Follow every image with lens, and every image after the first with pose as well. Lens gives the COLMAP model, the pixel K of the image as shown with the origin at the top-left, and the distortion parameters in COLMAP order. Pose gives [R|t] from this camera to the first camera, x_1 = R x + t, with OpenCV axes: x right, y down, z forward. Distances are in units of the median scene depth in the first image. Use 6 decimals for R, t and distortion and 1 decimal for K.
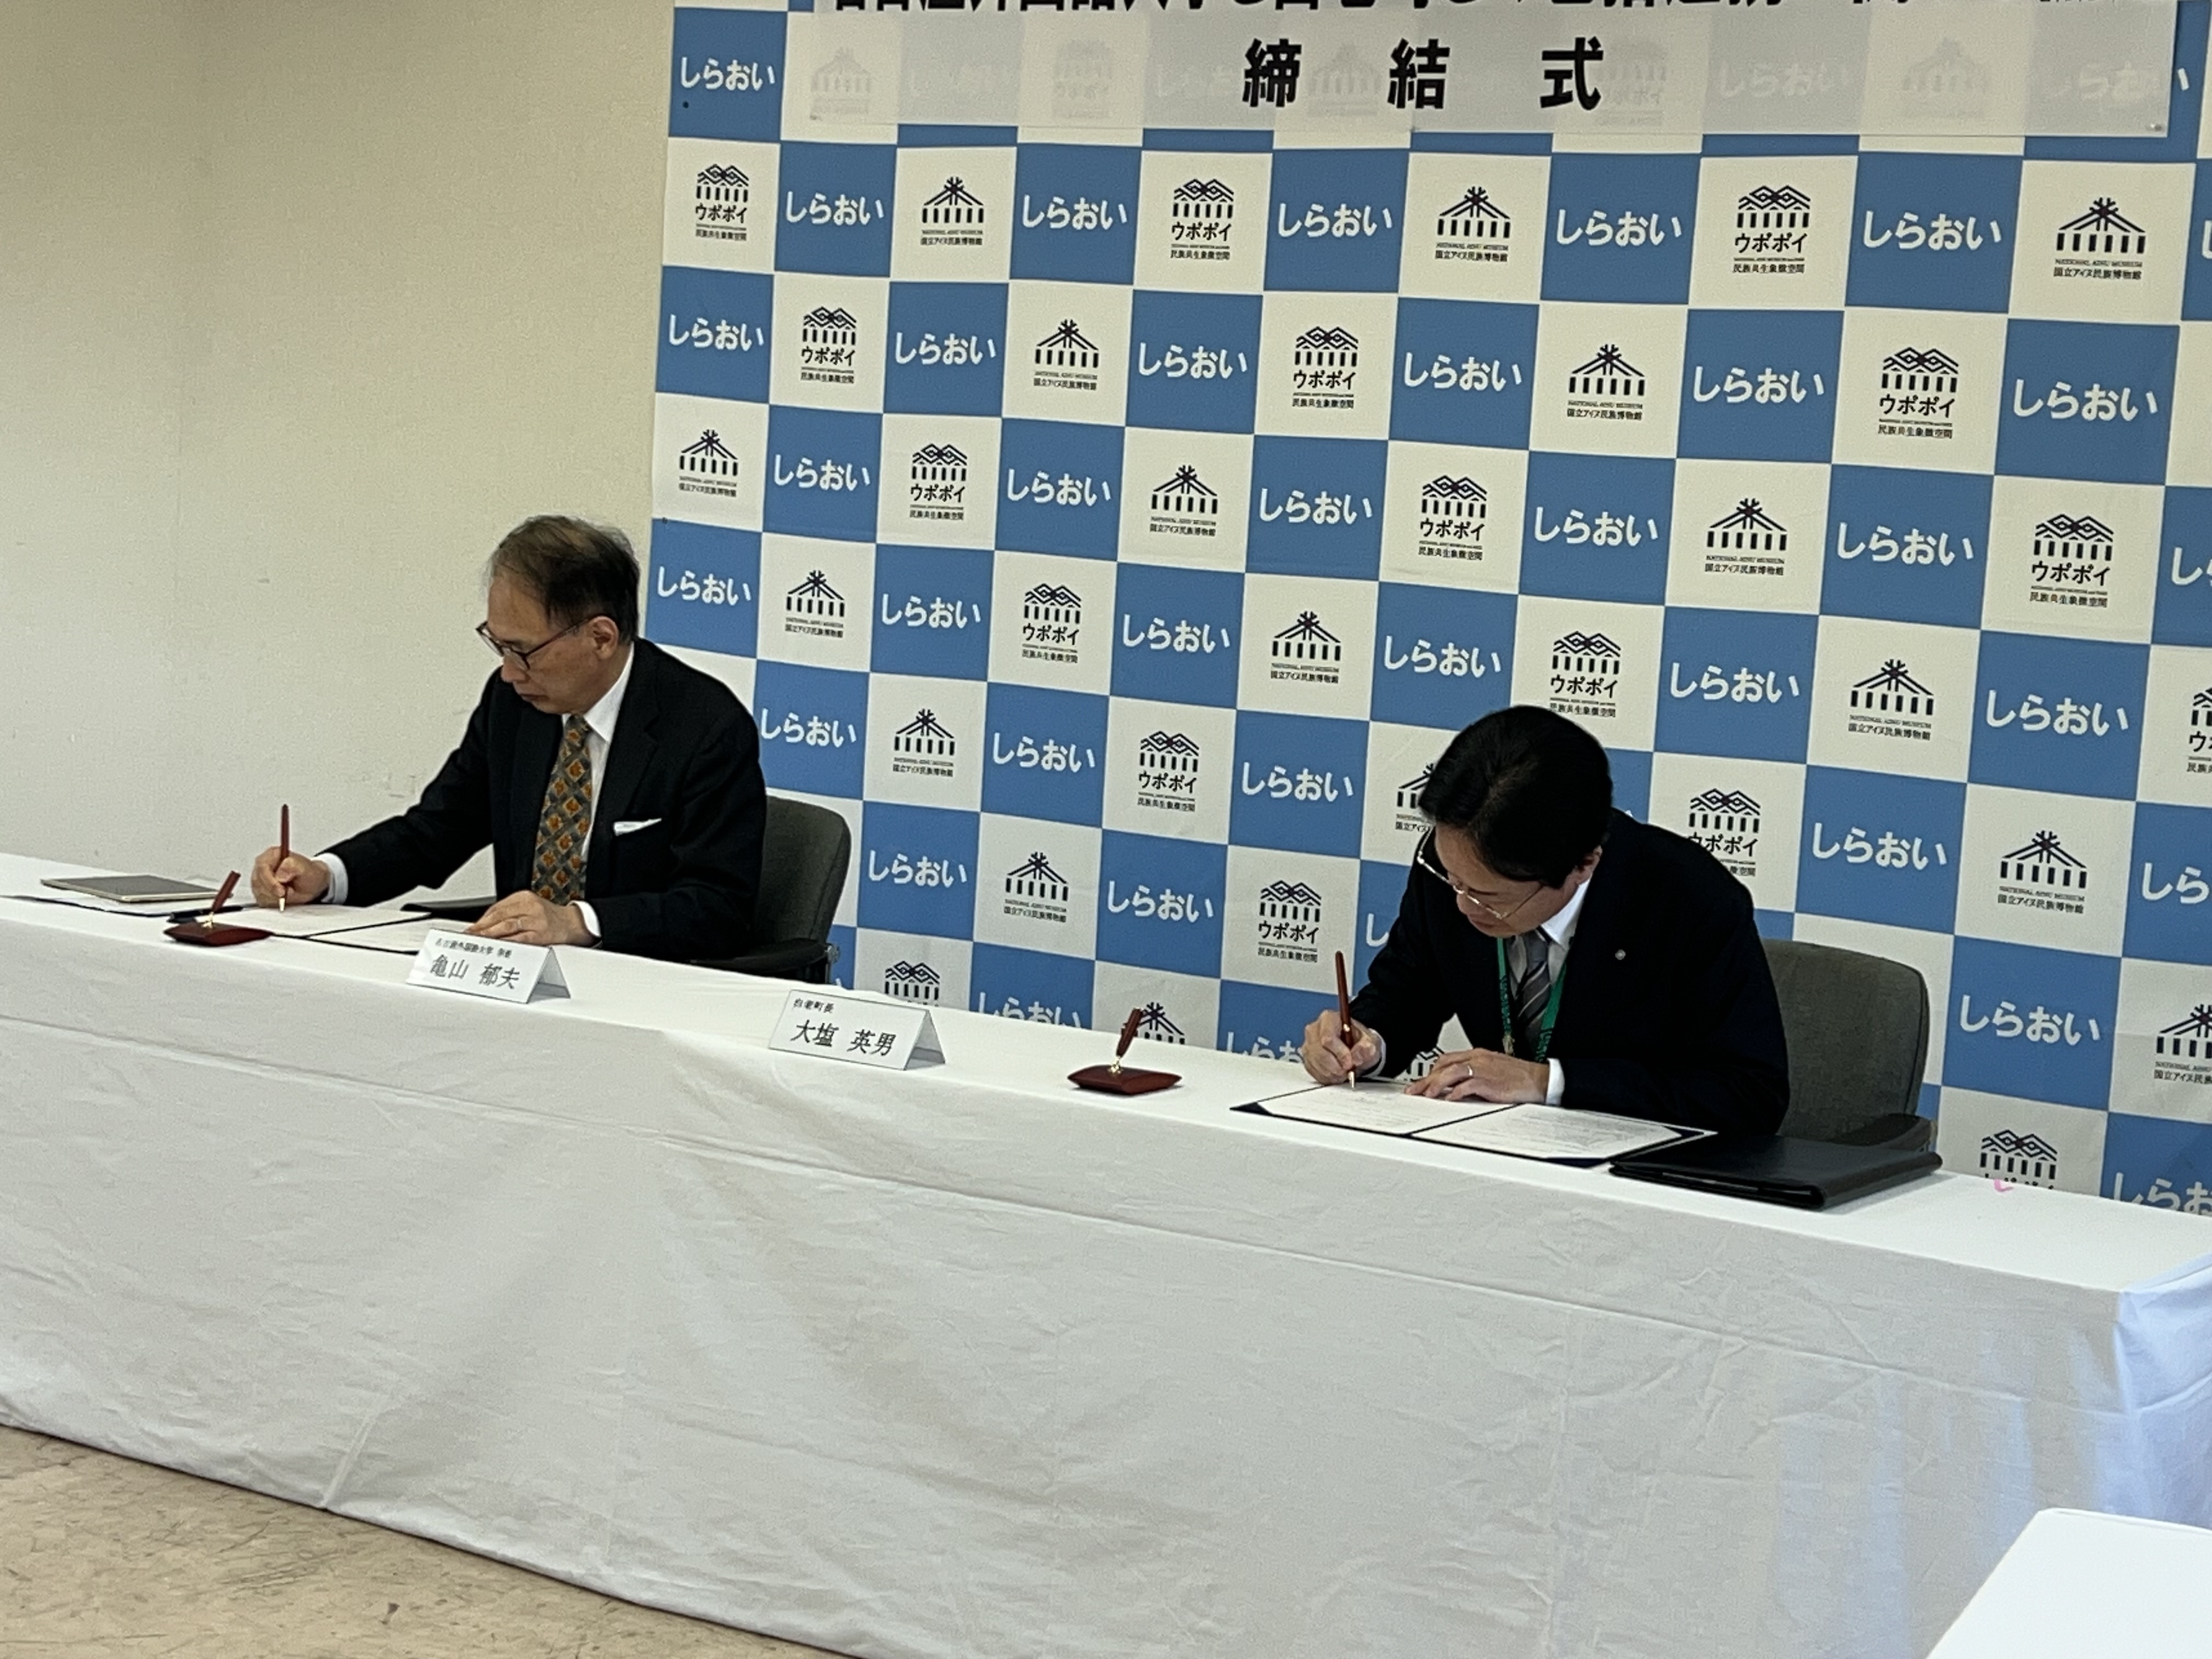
lens RADIAL K [[3602.3, 0, 1098.7], [0, 3602.3, 822.8], [0, 0, 1]] dist [0.075267, 0.000000]
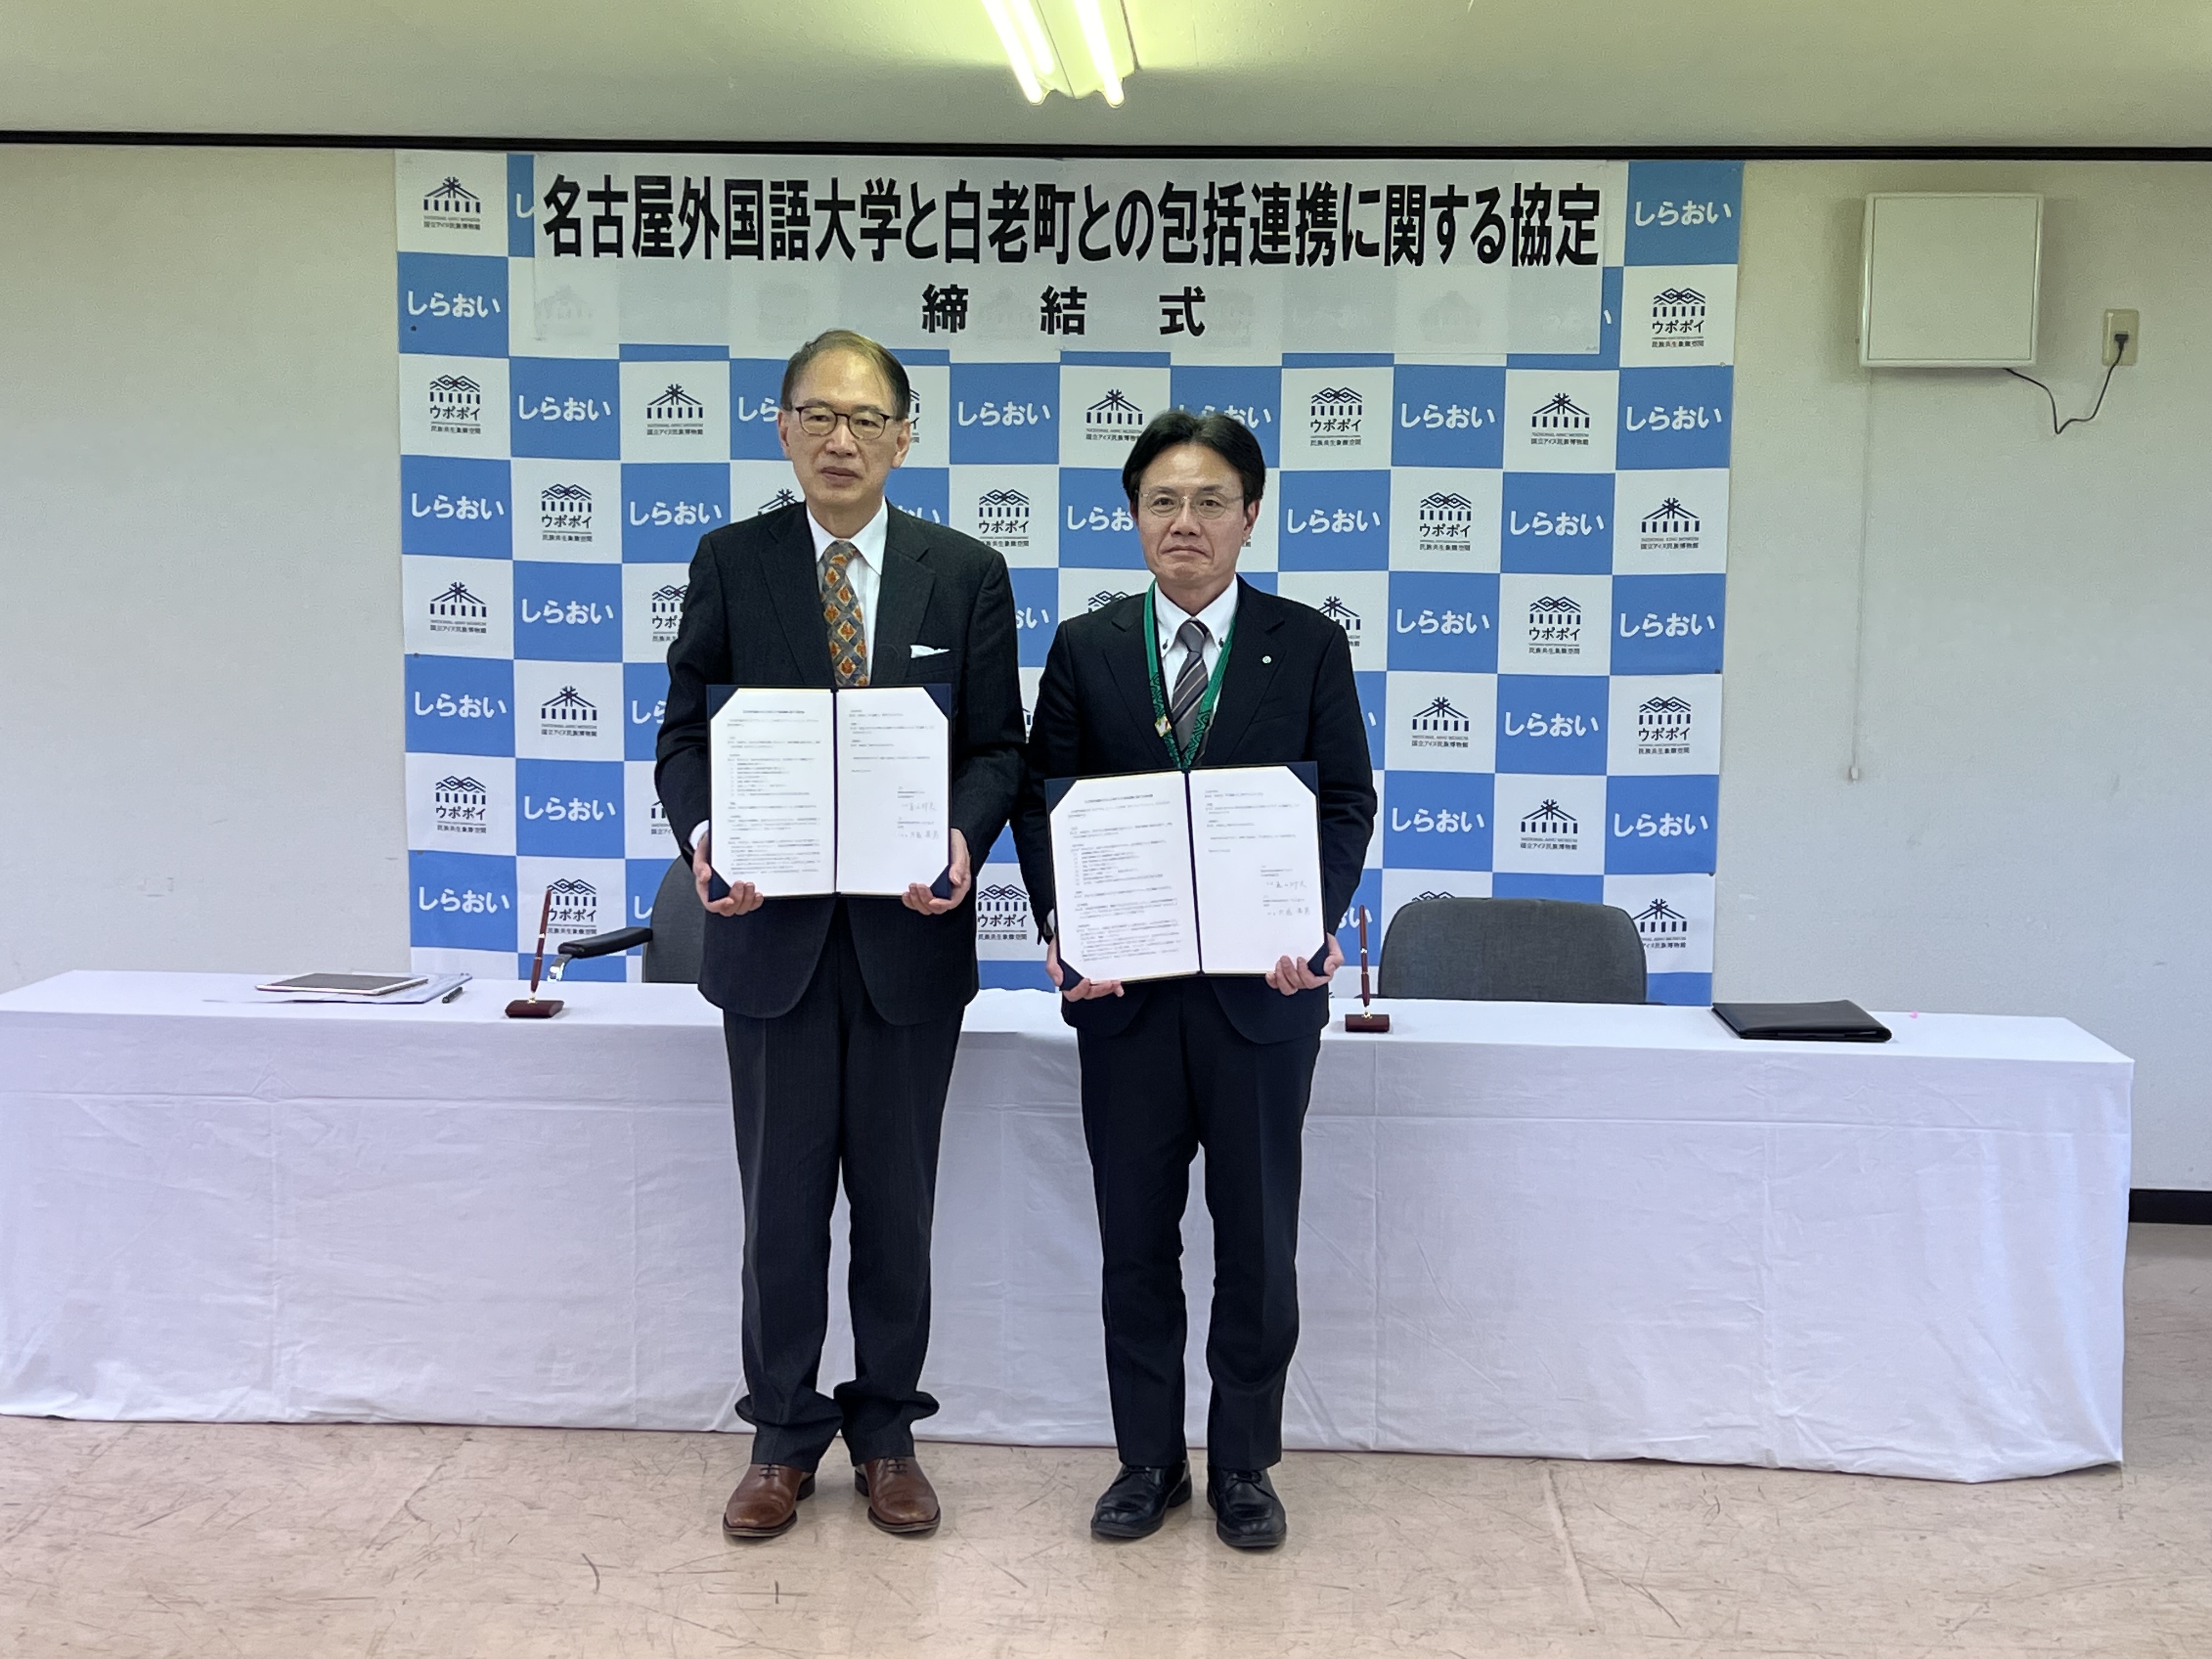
lens RADIAL K [[2714.9, 0, 1092.8], [0, 2714.9, 829.9], [0, 0, 1]] dist [0.096392, 0.000000]
pose [[0.886125, -0.095044, 0.453595, -0.418710], [0.090862, 0.995379, 0.031062, -0.036619], [-0.454452, 0.013690, 0.890666, 0.042862]]
